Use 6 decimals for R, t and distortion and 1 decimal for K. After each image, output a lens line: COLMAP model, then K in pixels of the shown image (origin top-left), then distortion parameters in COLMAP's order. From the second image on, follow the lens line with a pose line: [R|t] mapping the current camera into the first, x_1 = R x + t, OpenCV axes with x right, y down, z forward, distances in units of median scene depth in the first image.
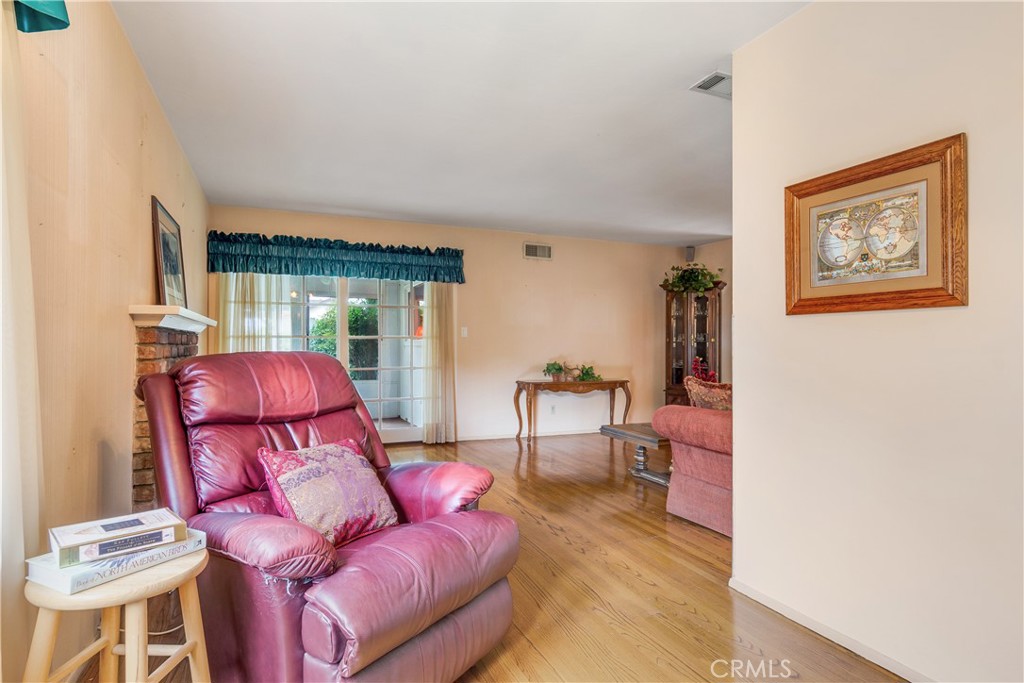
lens RADIAL K [[552.0, 0, 512.4], [0, 552.0, 341.7], [0, 0, 1]] dist [0.001599, 0.000155]
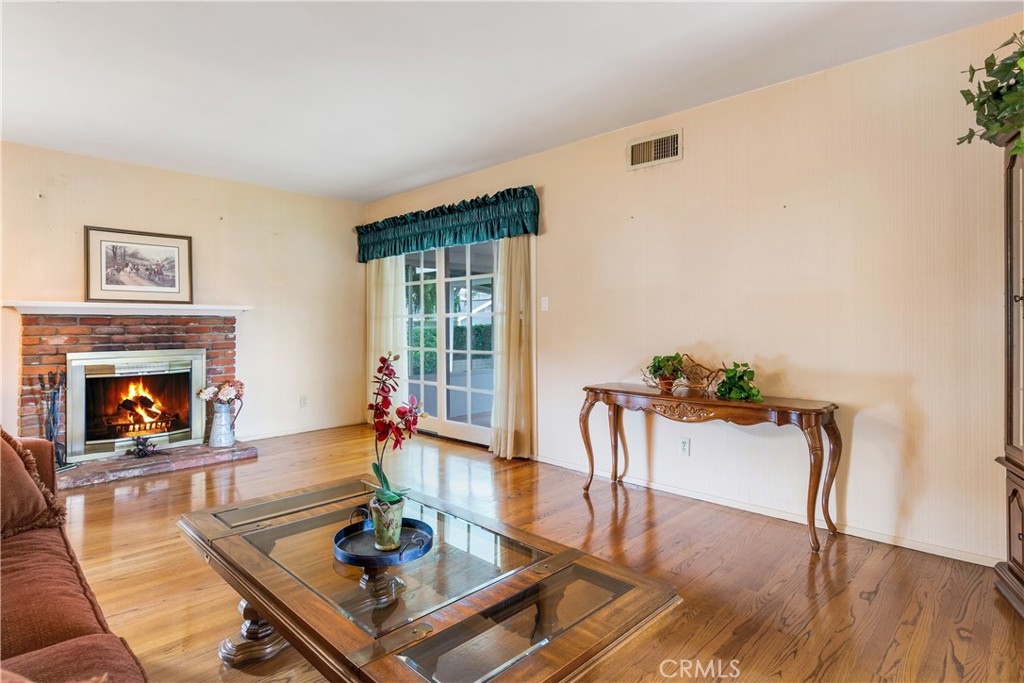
lens RADIAL K [[552.0, 0, 497.5], [0, 552.0, 326.3], [0, 0, 1]] dist [0.001599, 0.000155]
pose [[0.376860, -0.003343, -0.926264, 0.501733], [0.013786, 0.999903, 0.002000, 0.006947], [0.926168, -0.013523, 0.376870, 0.658789]]
